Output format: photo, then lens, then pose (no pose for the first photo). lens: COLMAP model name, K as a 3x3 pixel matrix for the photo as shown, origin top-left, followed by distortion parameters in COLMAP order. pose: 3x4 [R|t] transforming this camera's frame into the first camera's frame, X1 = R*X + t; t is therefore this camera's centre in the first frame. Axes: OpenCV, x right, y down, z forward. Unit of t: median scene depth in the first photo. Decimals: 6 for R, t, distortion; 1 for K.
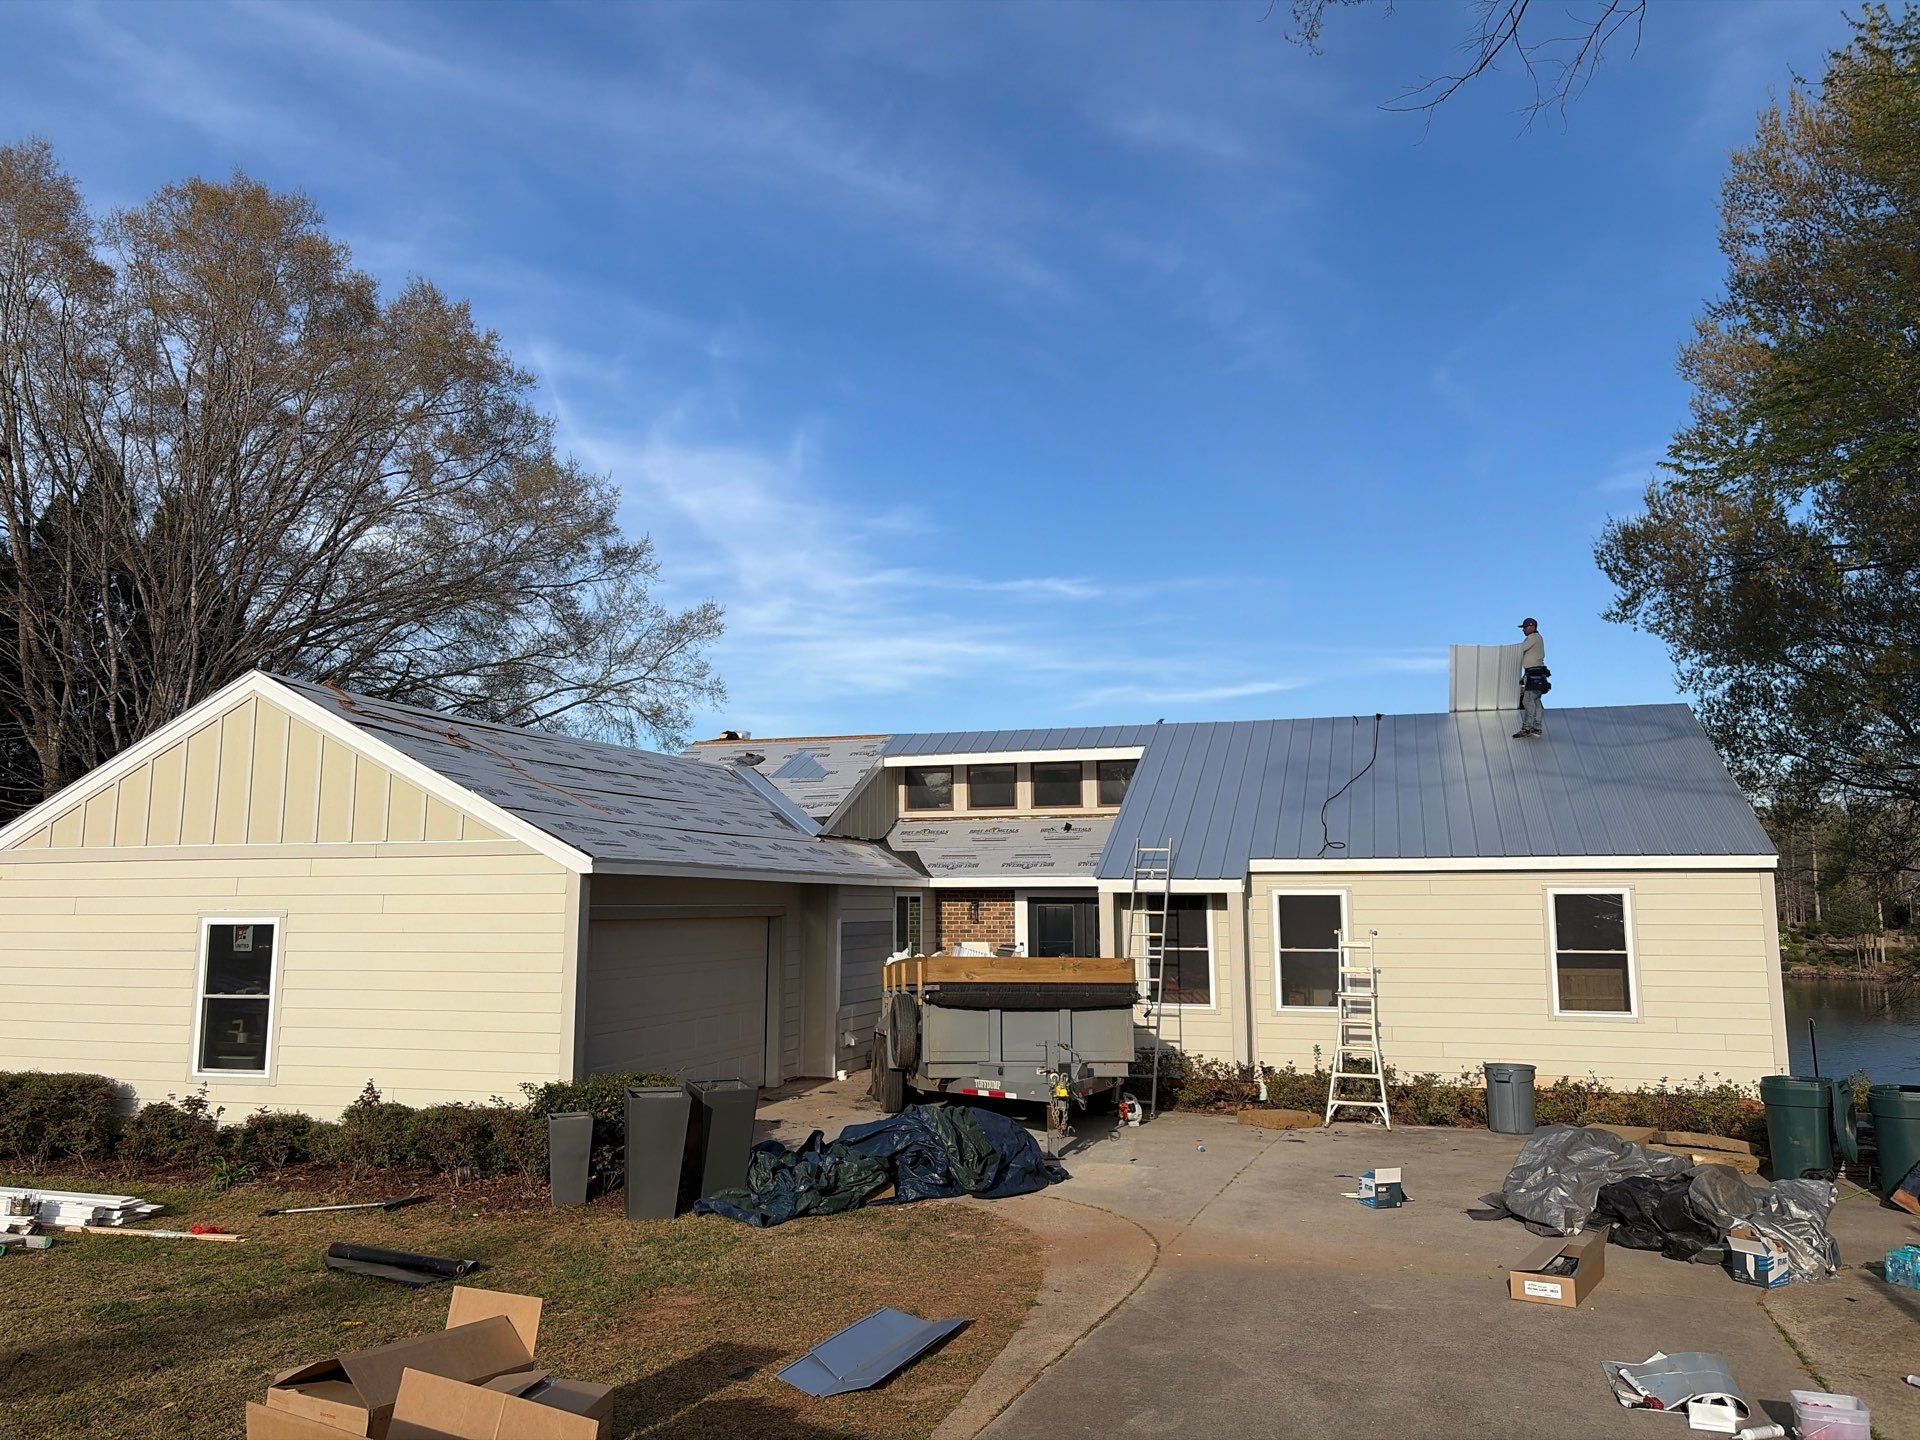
lens RADIAL K [[1435.3, 0, 961.8], [0, 1435.3, 718.0], [0, 0, 1]] dist [0.046246, -0.025234]
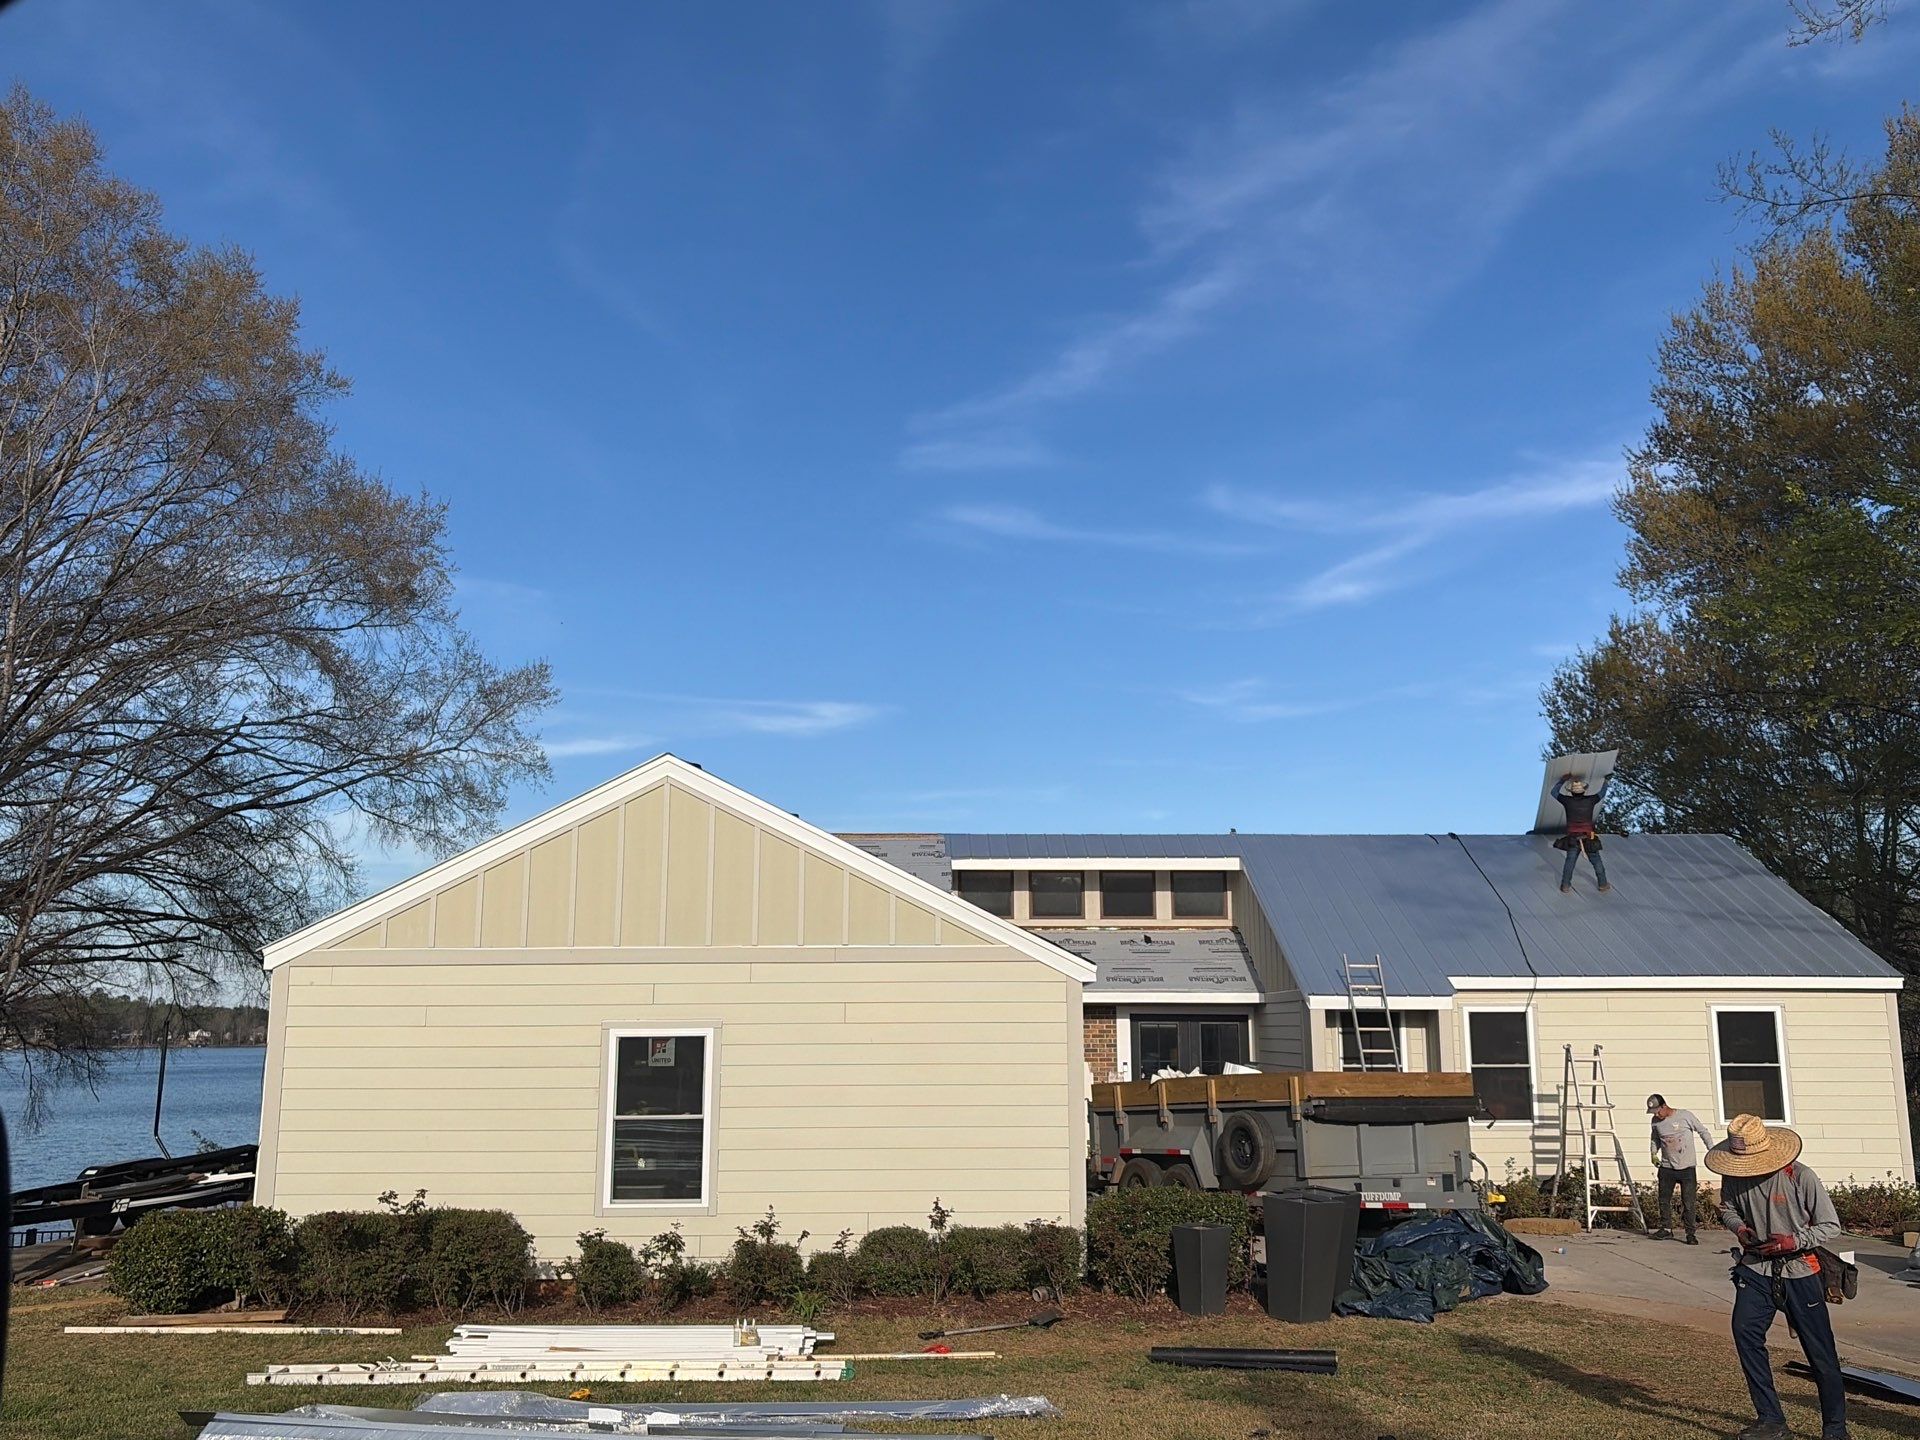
lens RADIAL K [[1744.9, 0, 960.0], [0, 1744.9, 720.0], [0, 0, 1]] dist [0.039517, -0.006341]
pose [[0.948608, 0.055026, 0.311634, -0.527477], [-0.039912, 0.997706, -0.054674, -0.000939], [-0.313928, 0.039427, 0.948628, -0.073778]]
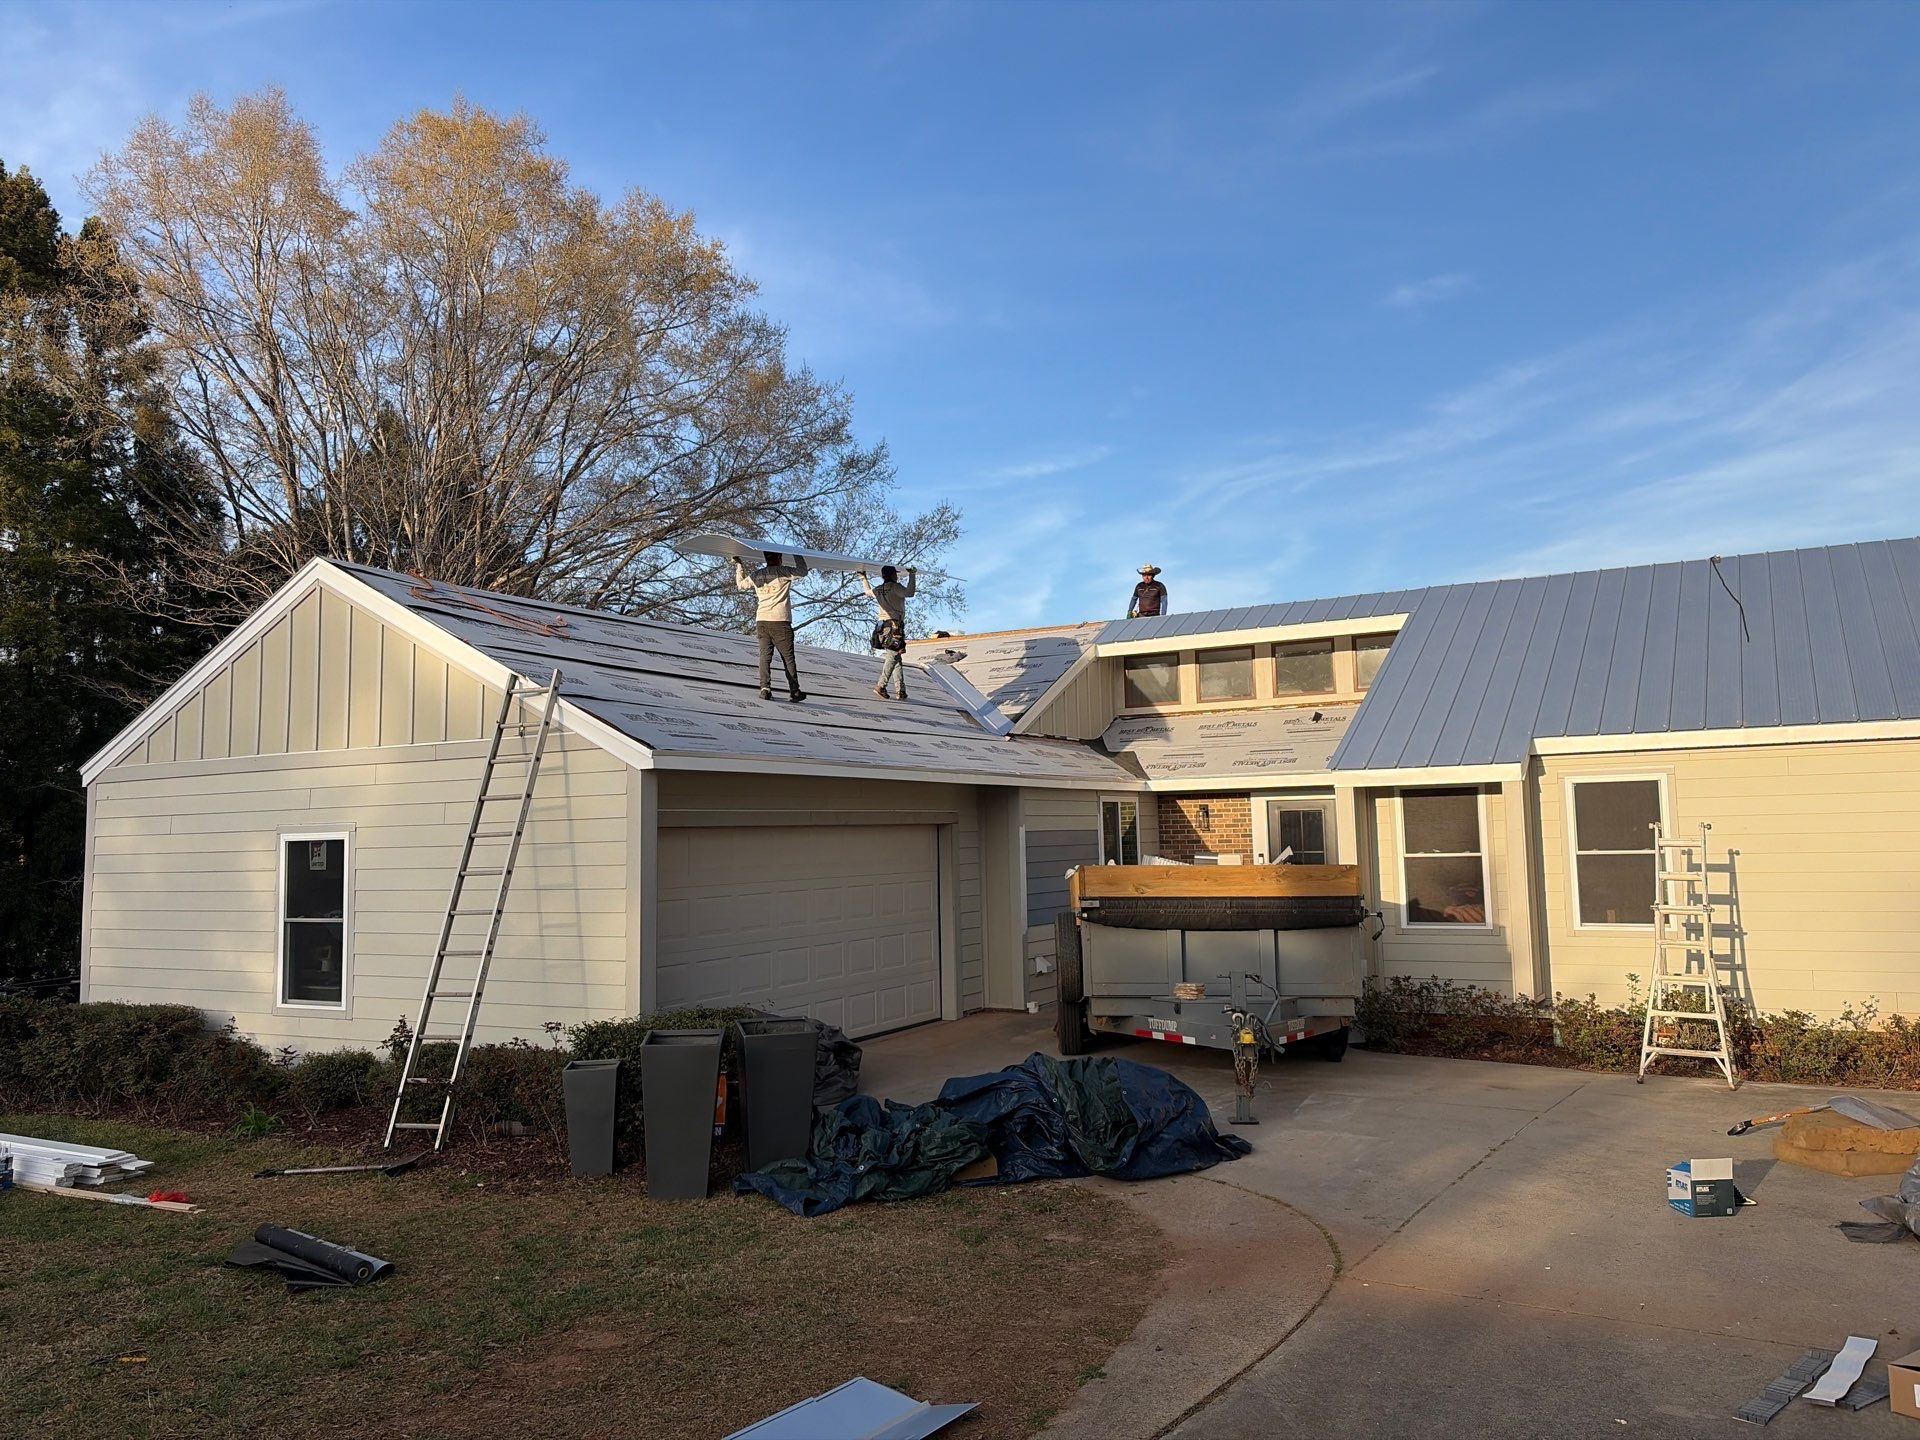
lens RADIAL K [[1409.9, 0, 968.8], [0, 1409.9, 733.0], [0, 0, 1]] dist [0.038886, -0.001992]
pose [[0.975476, -0.036819, -0.217004, 0.069425], [0.049595, 0.997323, 0.053726, 0.038949], [0.214445, -0.063171, 0.974691, 0.187242]]
